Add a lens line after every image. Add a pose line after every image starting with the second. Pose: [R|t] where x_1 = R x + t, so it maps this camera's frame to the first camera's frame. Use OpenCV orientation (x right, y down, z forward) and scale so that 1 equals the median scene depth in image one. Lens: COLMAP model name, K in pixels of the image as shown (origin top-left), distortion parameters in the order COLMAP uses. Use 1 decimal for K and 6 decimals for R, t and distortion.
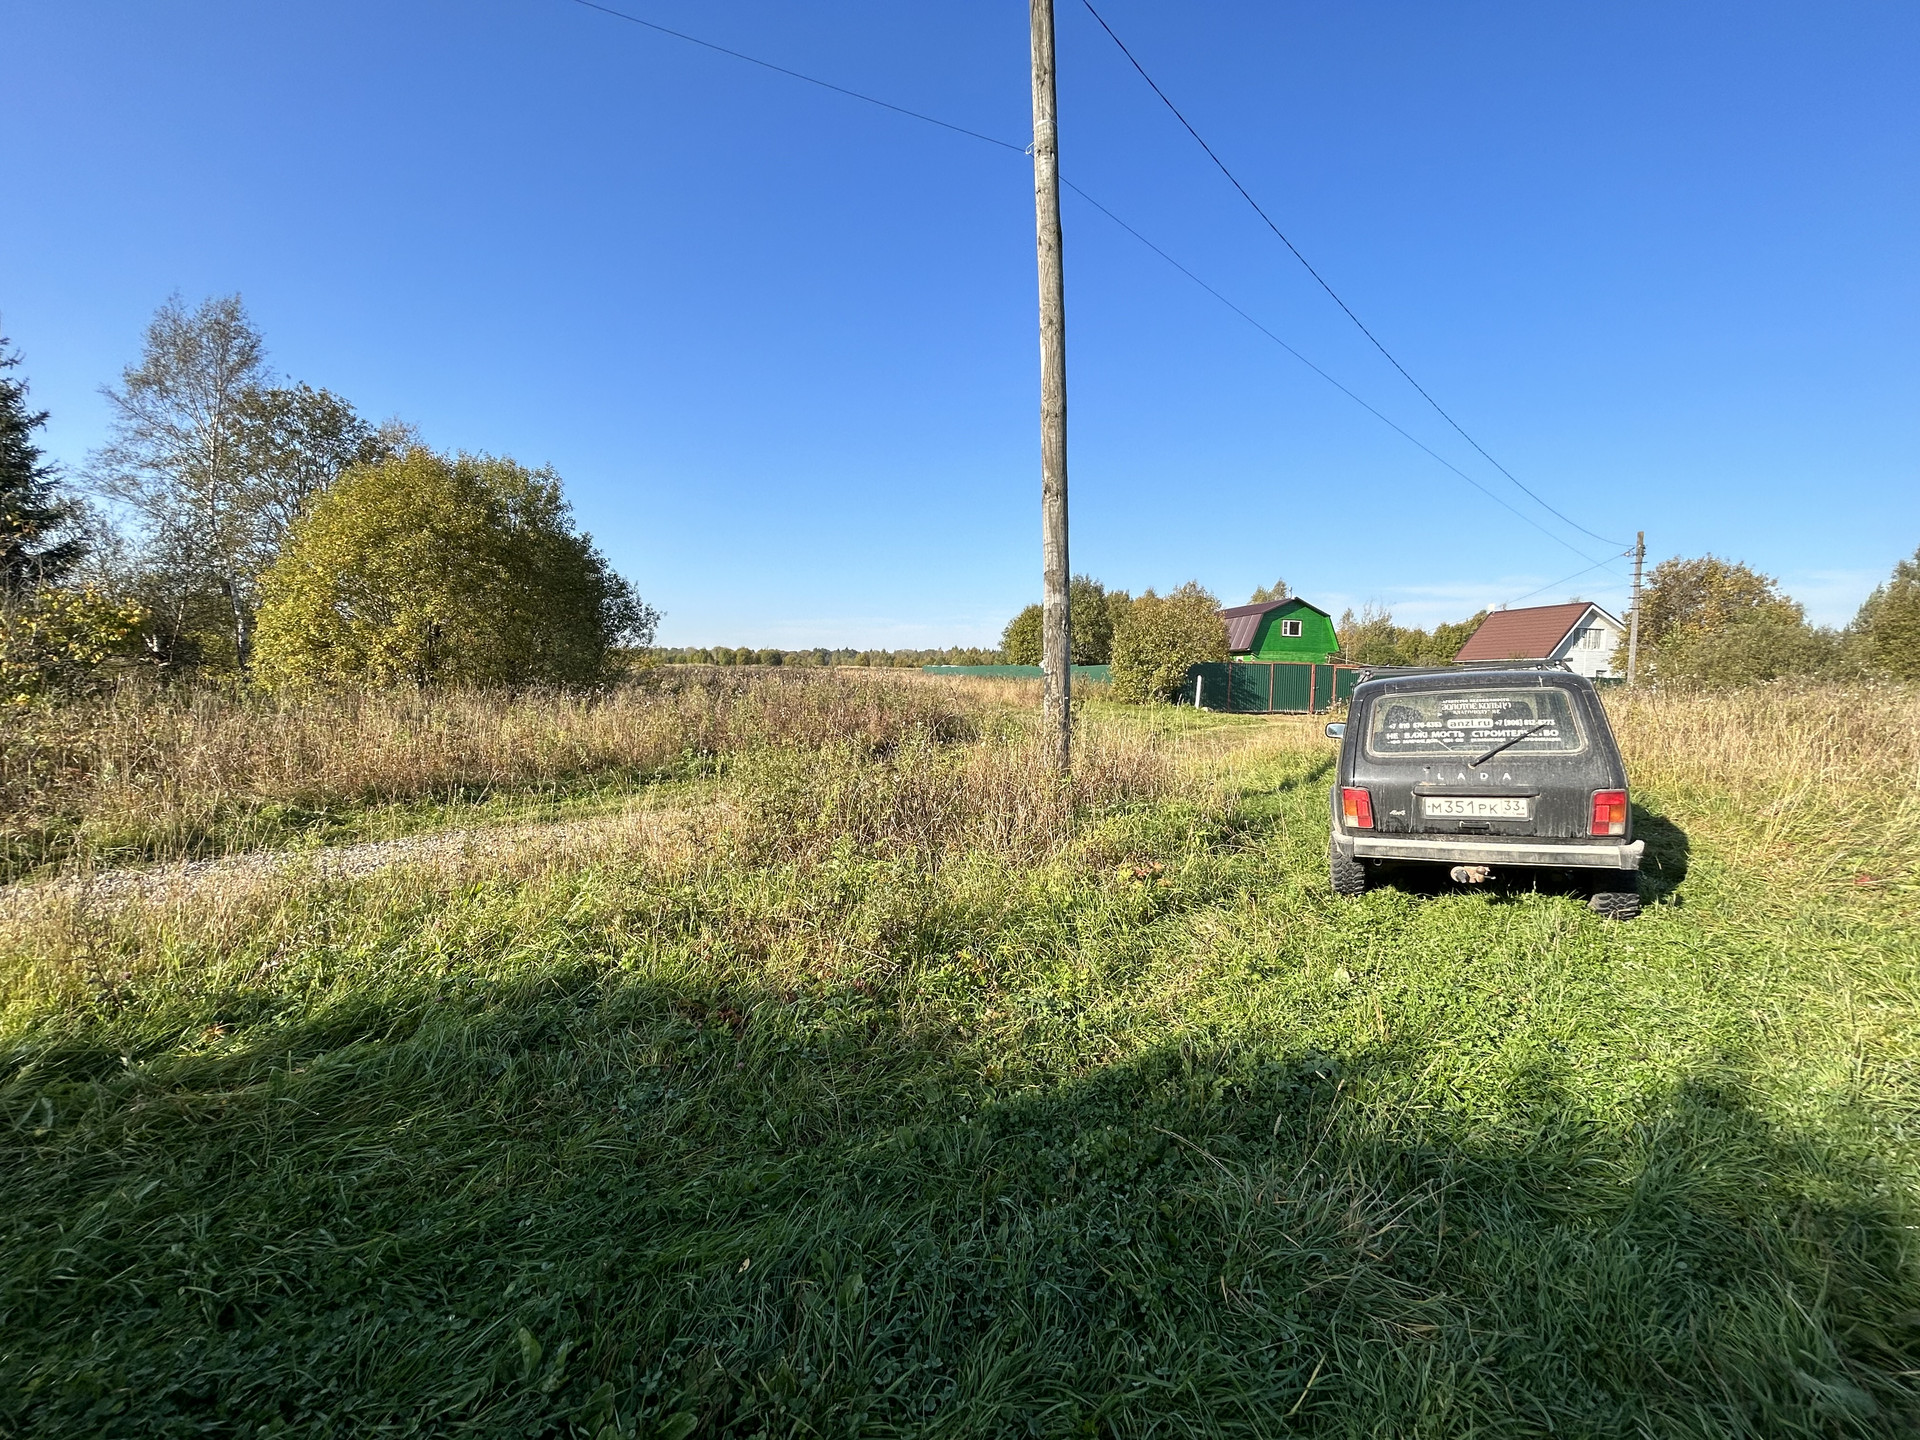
lens RADIAL K [[767.5, 0, 956.6], [0, 767.5, 723.8], [0, 0, 1]] dist [-0.003131, 0.000870]
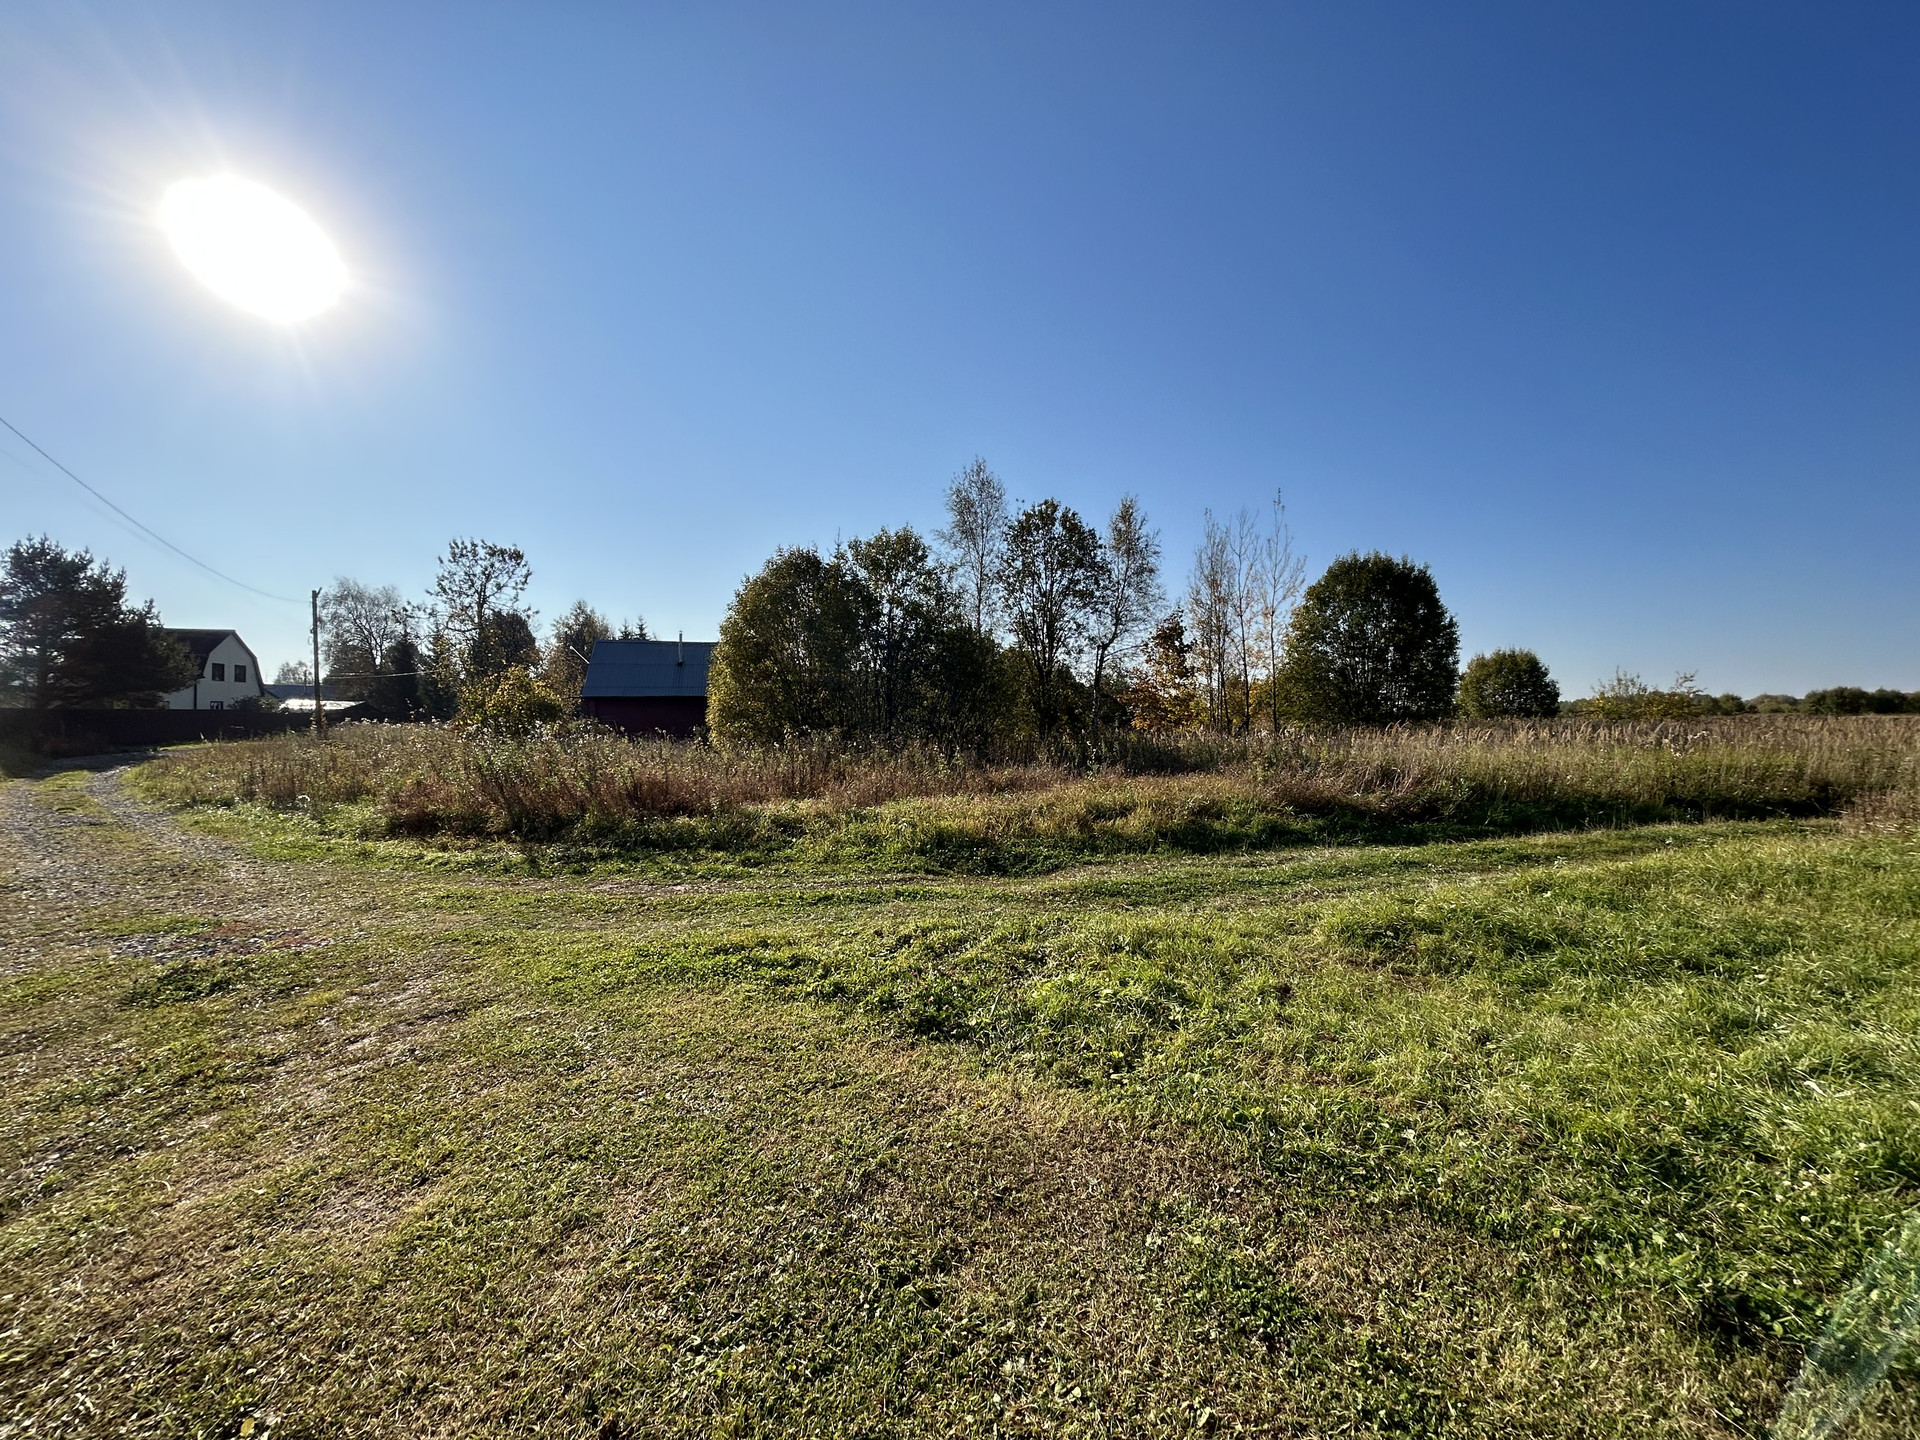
lens RADIAL K [[767.5, 0, 954.8], [0, 767.5, 718.9], [0, 0, 1]] dist [-0.003131, 0.000870]
pose [[0.103828, -0.018373, -0.994426, 1.668734], [-0.061548, 0.997794, -0.024861, -0.209511], [0.992689, 0.063786, 0.102469, 3.340039]]
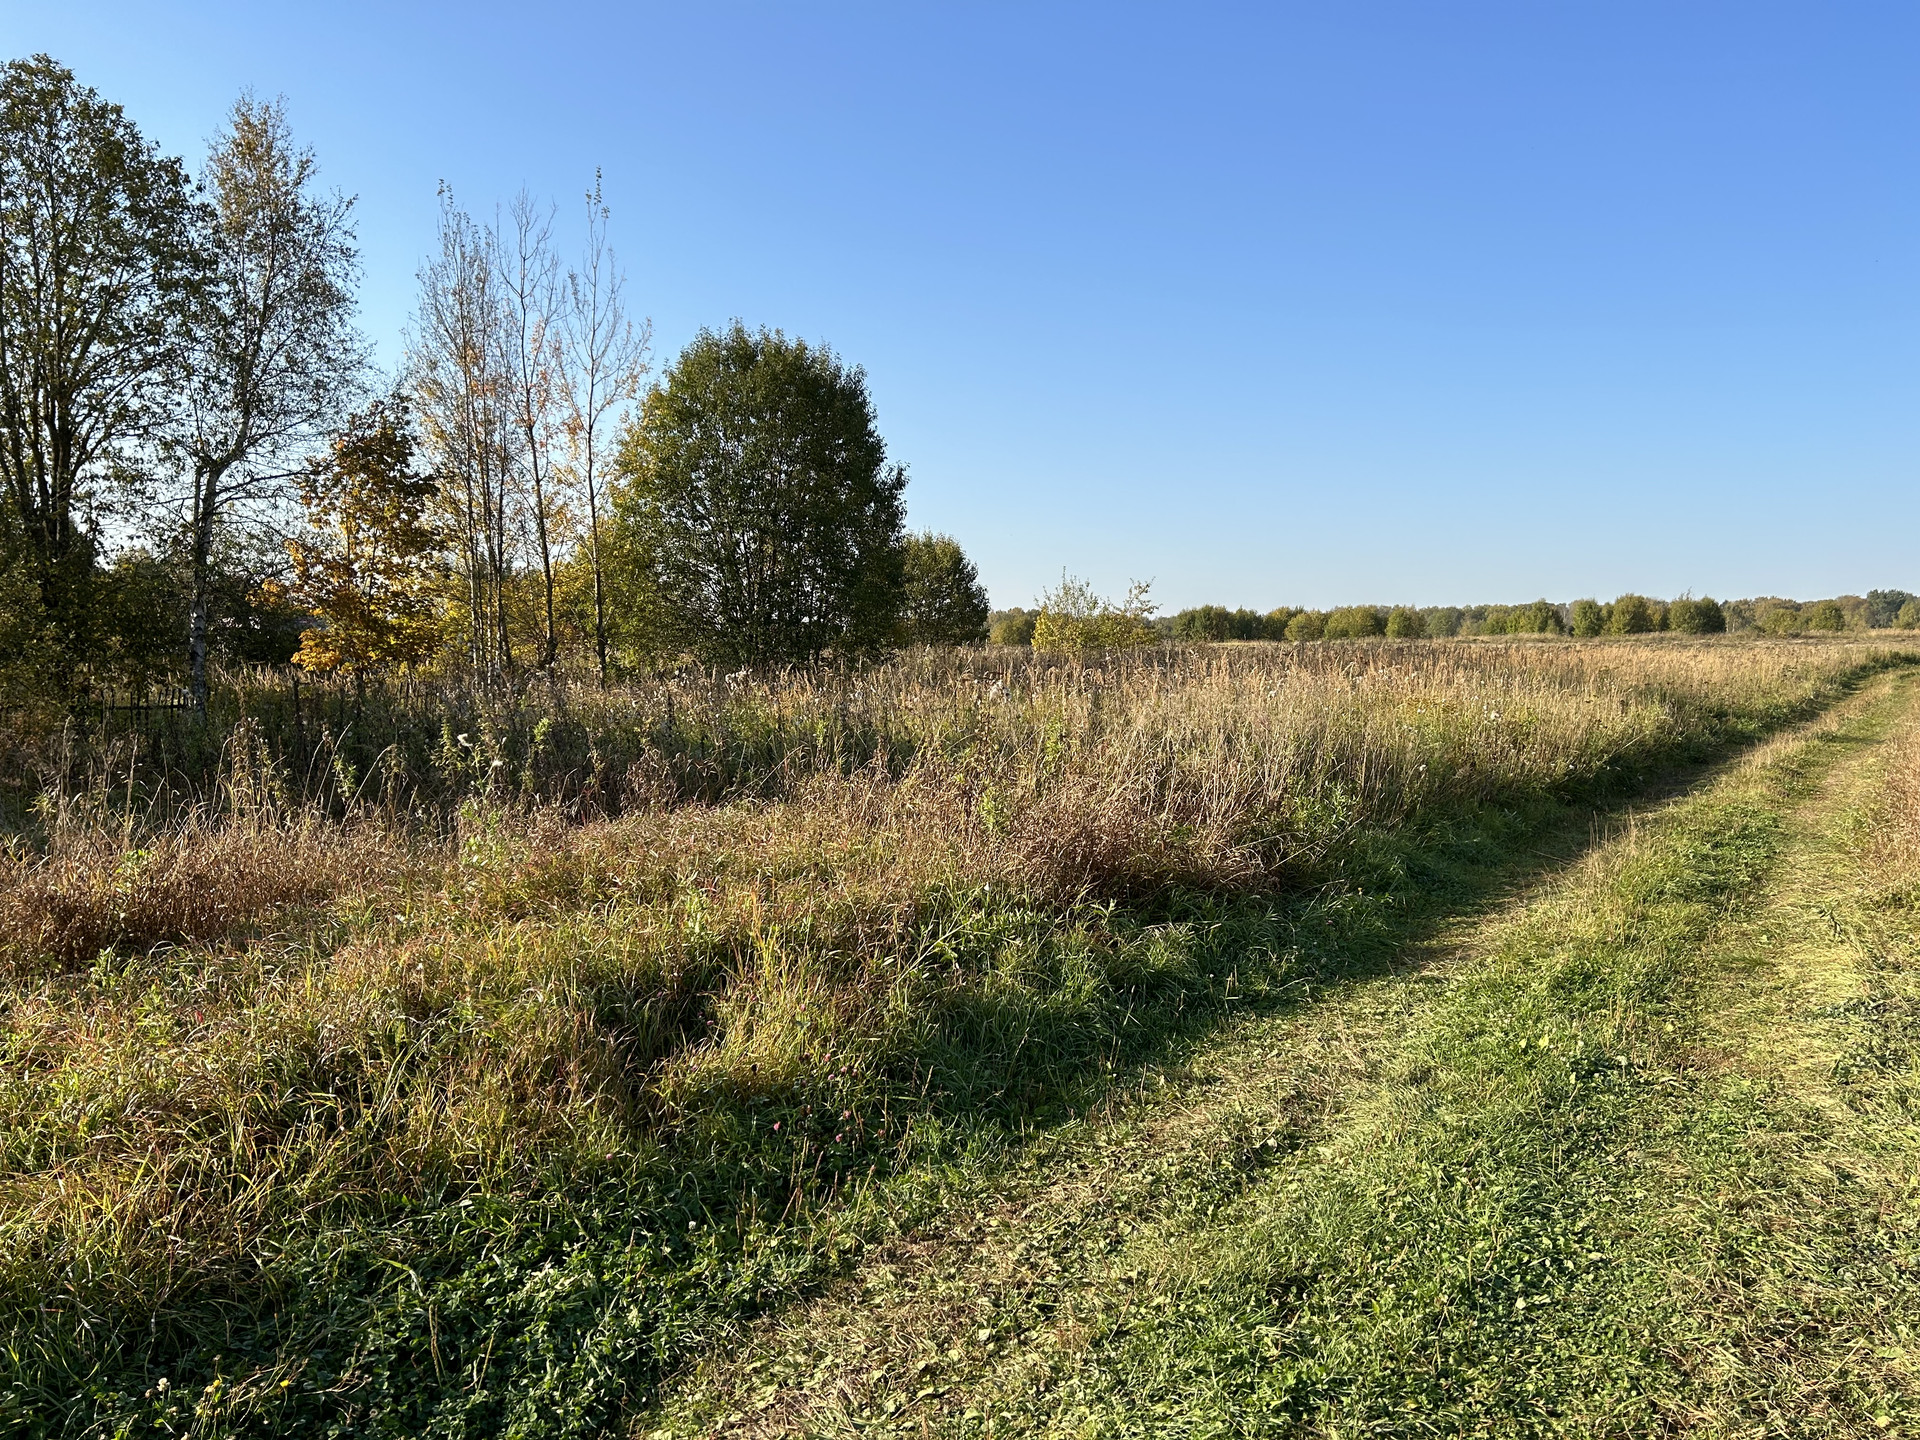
lens RADIAL K [[1431.4, 0, 968.5], [0, 1431.4, 741.5], [0, 0, 1]] dist [0.060771, -0.057225]
pose [[0.732125, 0.026846, -0.680641, 0.780741], [-0.030250, 0.999519, 0.006885, -0.233167], [0.680498, 0.015548, 0.732585, 3.361164]]
